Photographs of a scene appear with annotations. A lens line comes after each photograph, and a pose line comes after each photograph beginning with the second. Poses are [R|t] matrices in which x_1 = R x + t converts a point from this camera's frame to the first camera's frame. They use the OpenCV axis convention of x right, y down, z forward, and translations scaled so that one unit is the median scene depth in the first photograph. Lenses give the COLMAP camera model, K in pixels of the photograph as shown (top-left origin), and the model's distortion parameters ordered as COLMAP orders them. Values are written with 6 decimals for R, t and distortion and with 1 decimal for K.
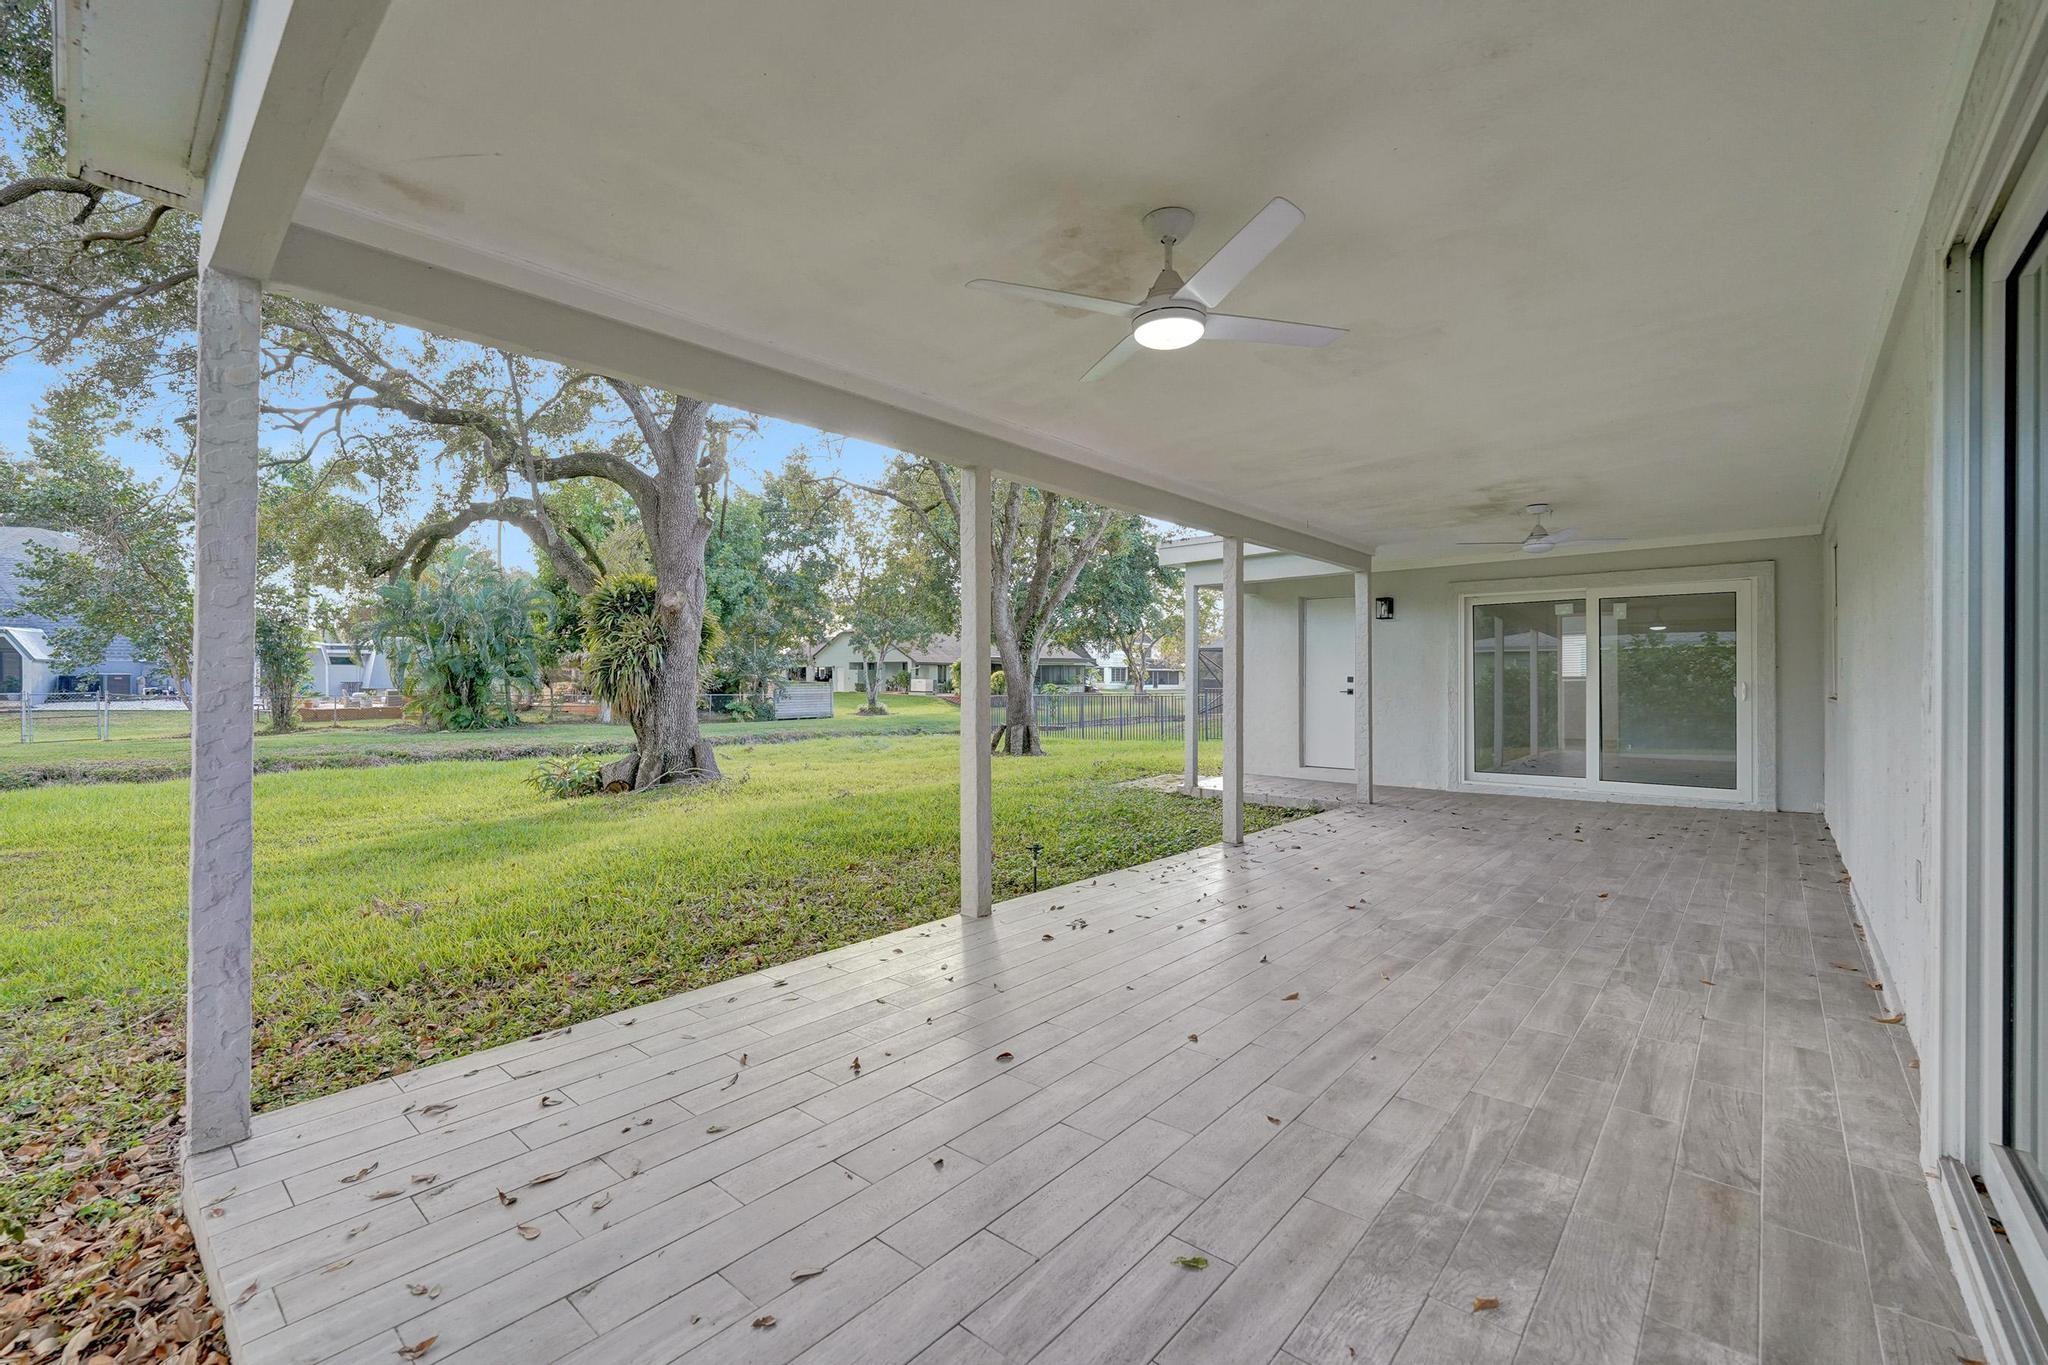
lens RADIAL K [[872.7, 0, 1016.9], [0, 872.7, 679.2], [0, 0, 1]] dist [-0.016189, 0.000774]
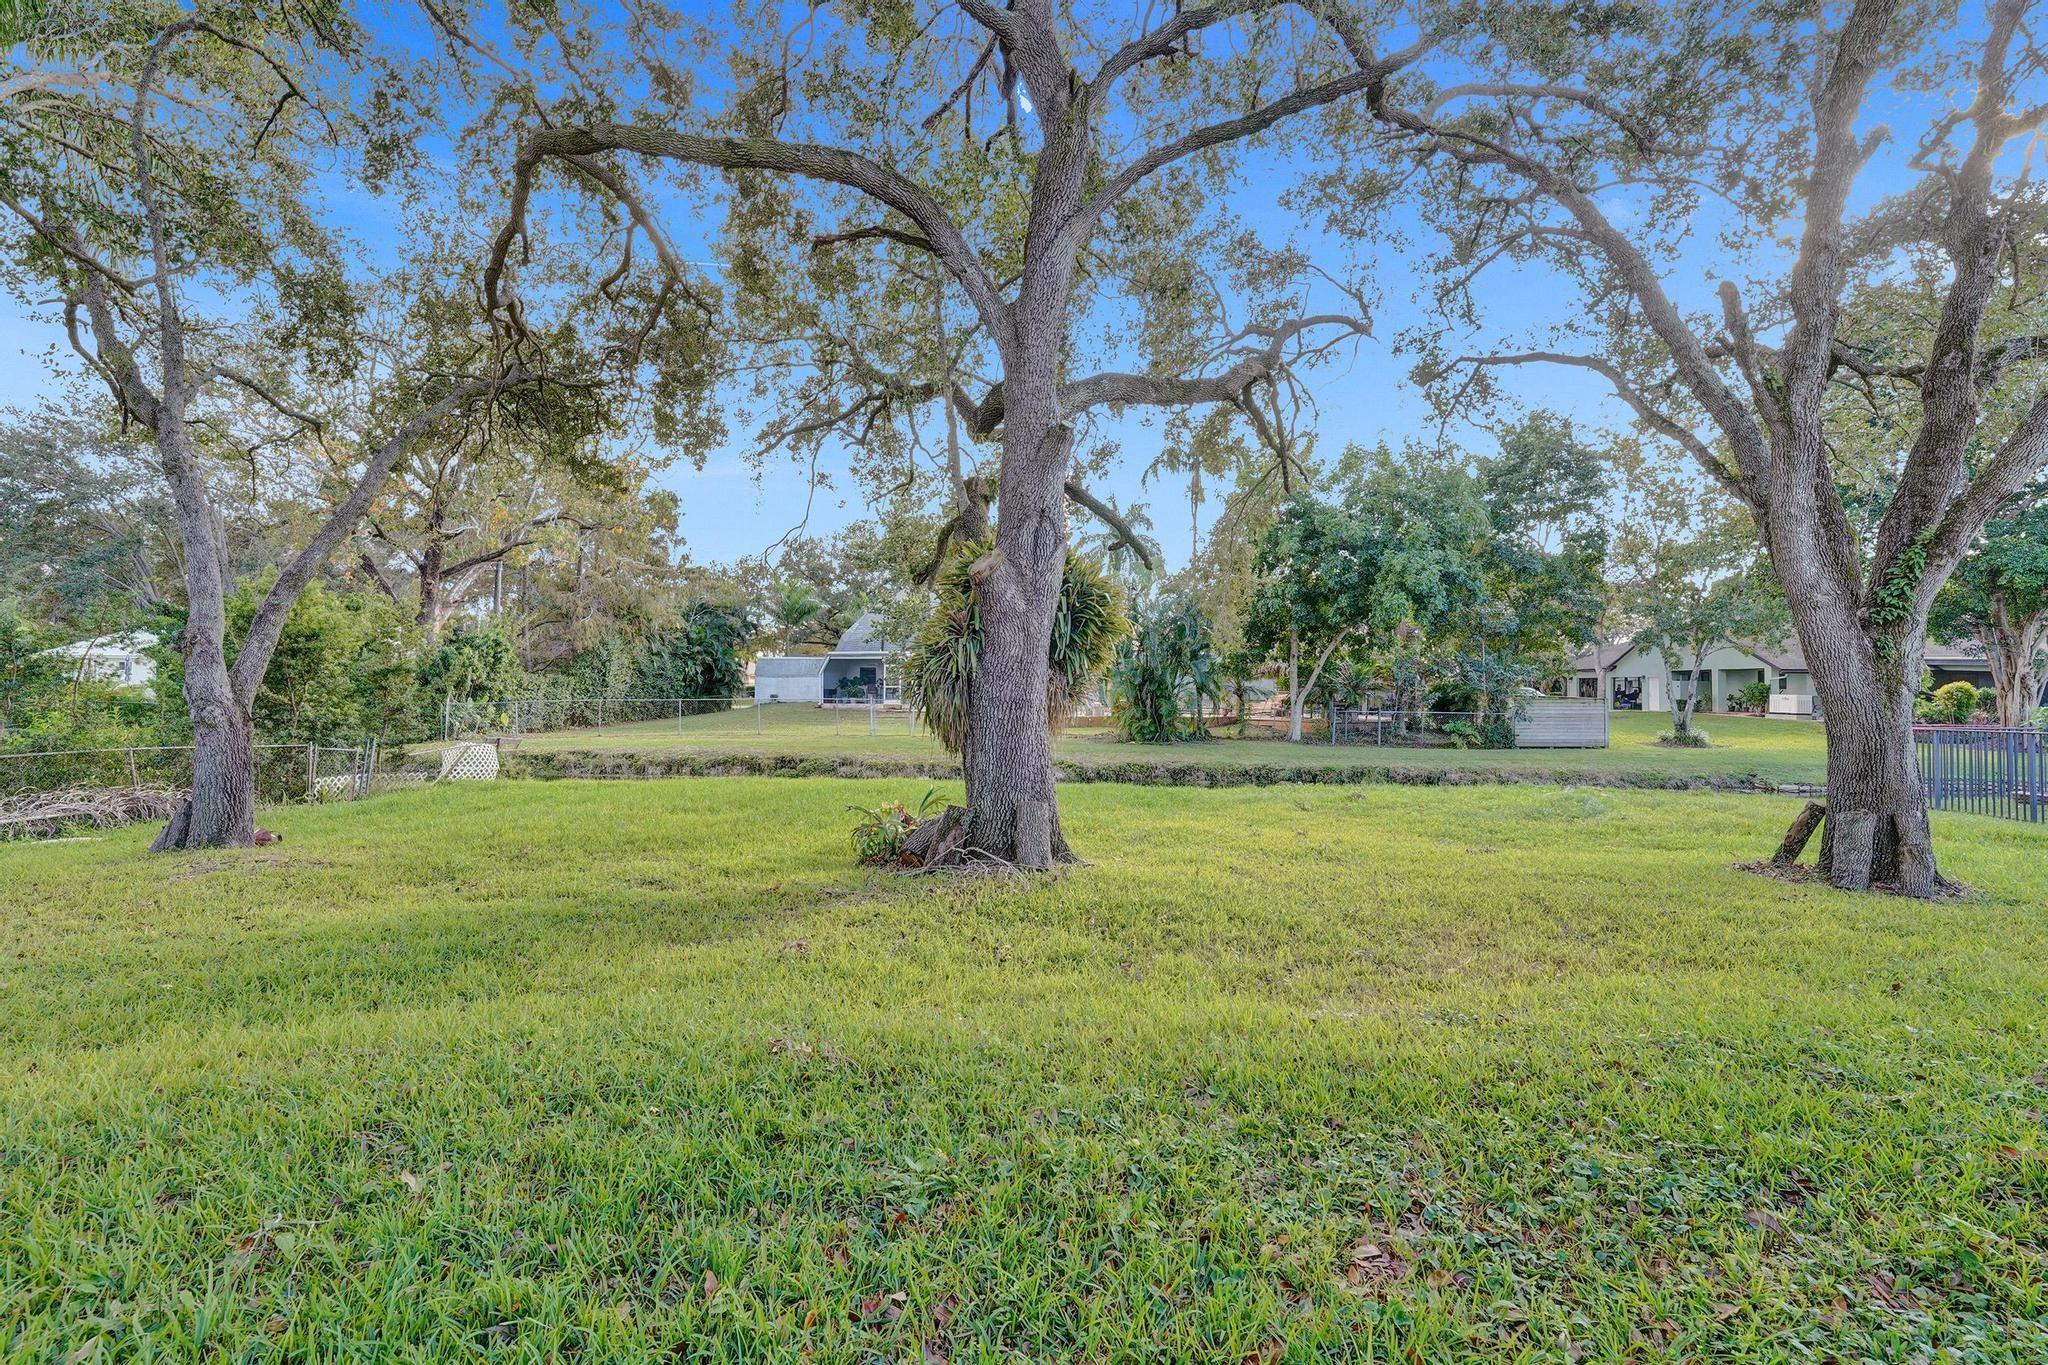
lens RADIAL K [[872.7, 0, 1017.1], [0, 872.7, 674.2], [0, 0, 1]] dist [-0.016189, 0.000774]
pose [[0.639955, -0.009694, -0.768351, 0.025926], [-0.005731, 0.999832, -0.017387, -0.001161], [0.768391, 0.015530, 0.639792, 0.191101]]
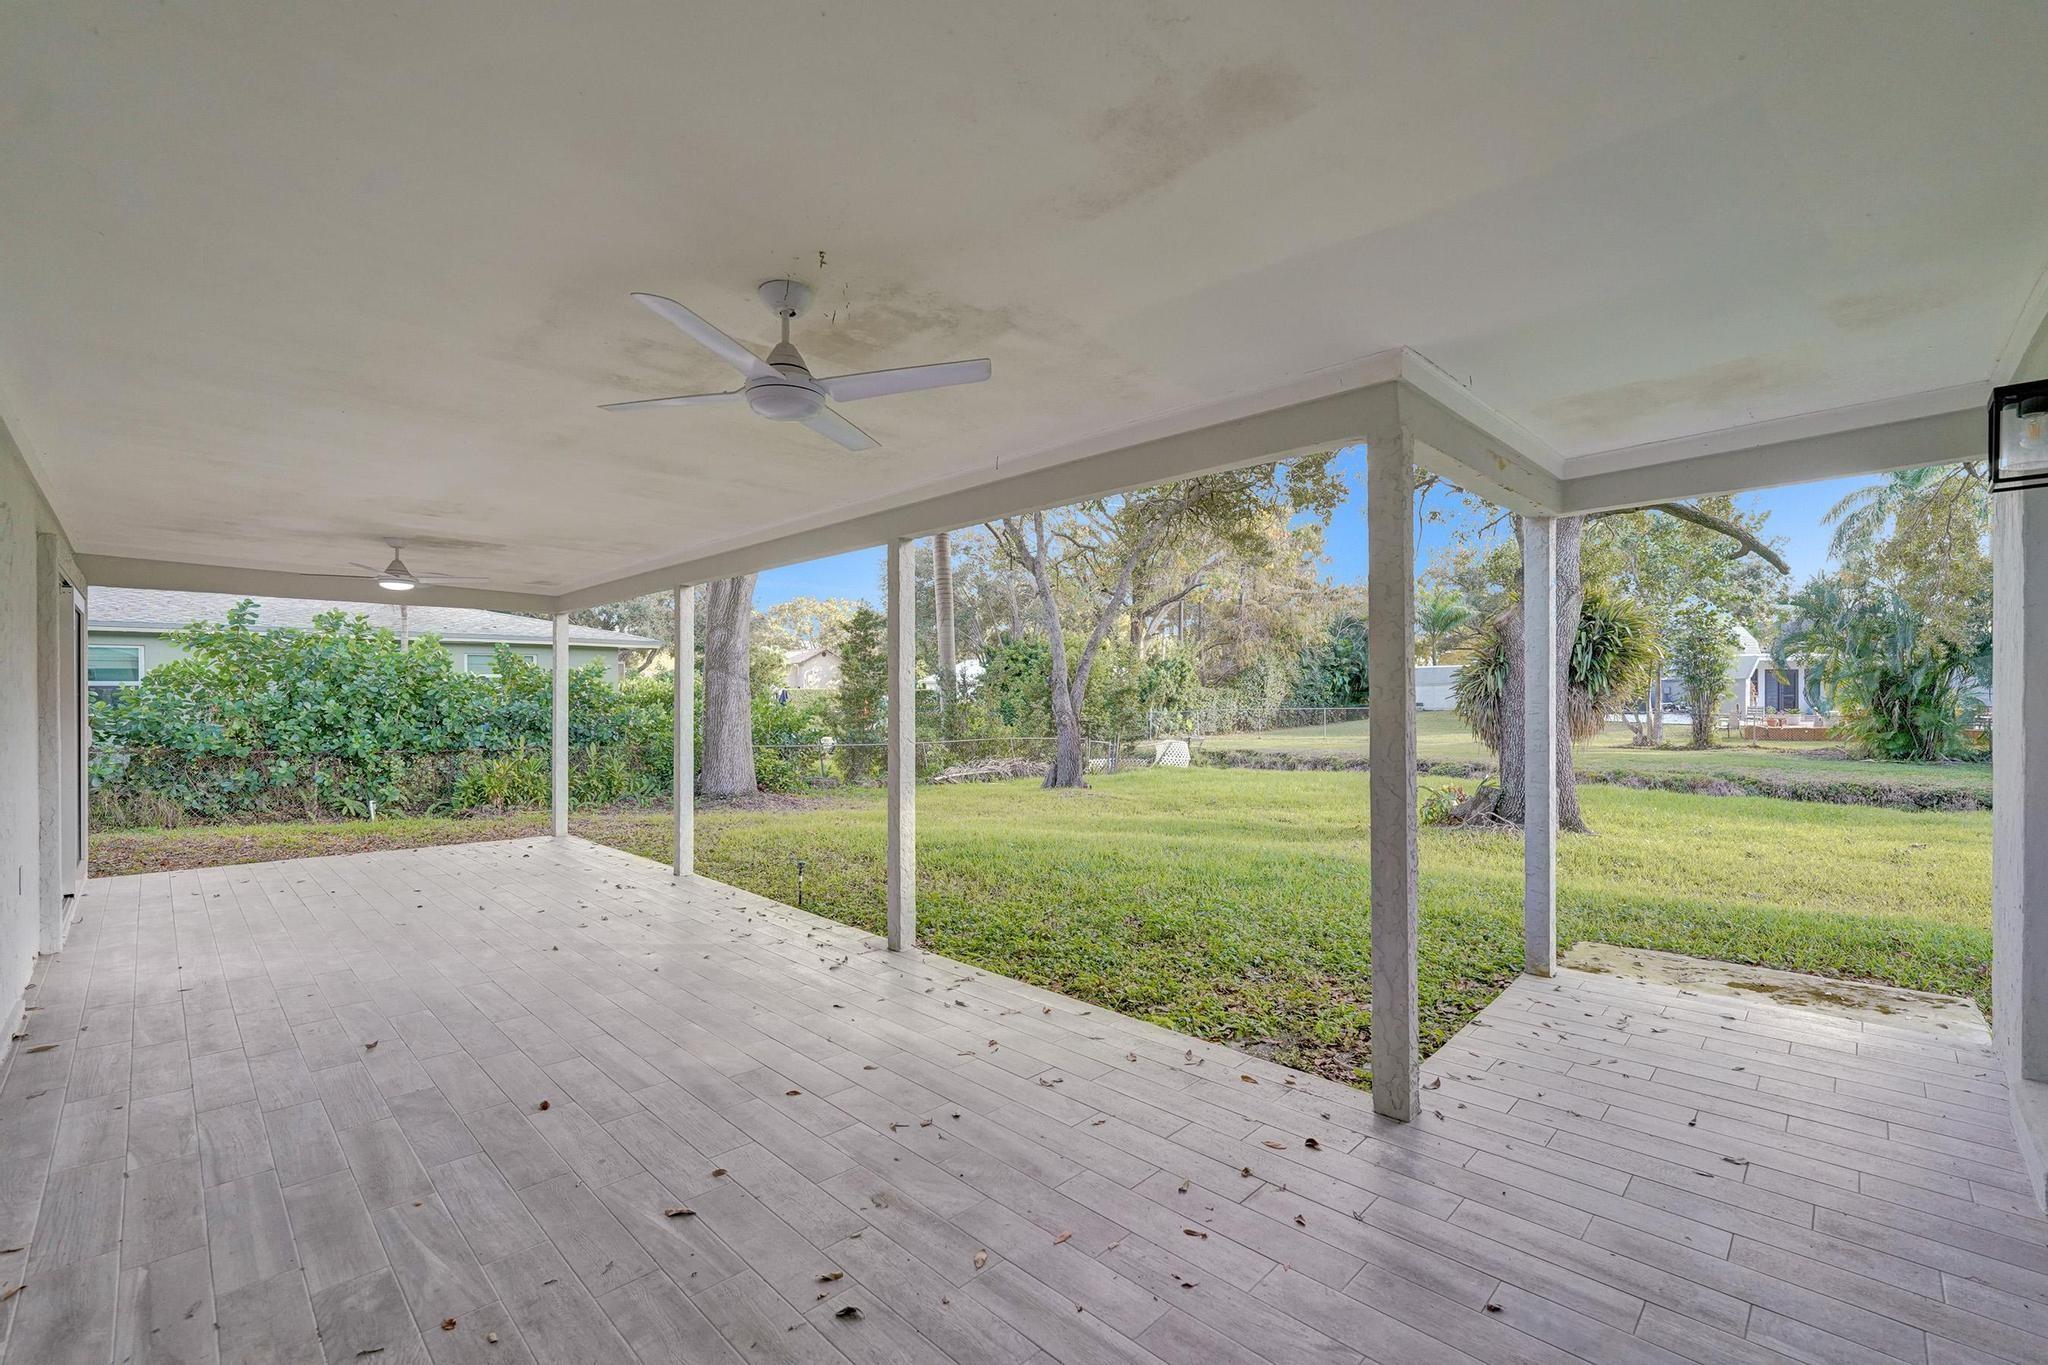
lens RADIAL K [[872.7, 0, 1001.0], [0, 872.7, 686.9], [0, 0, 1]] dist [-0.016189, 0.000774]
pose [[-0.043978, -0.011113, -0.998971, 0.149639], [0.006968, 0.999910, -0.011430, -0.004633], [0.999008, -0.007464, -0.043897, 0.163370]]
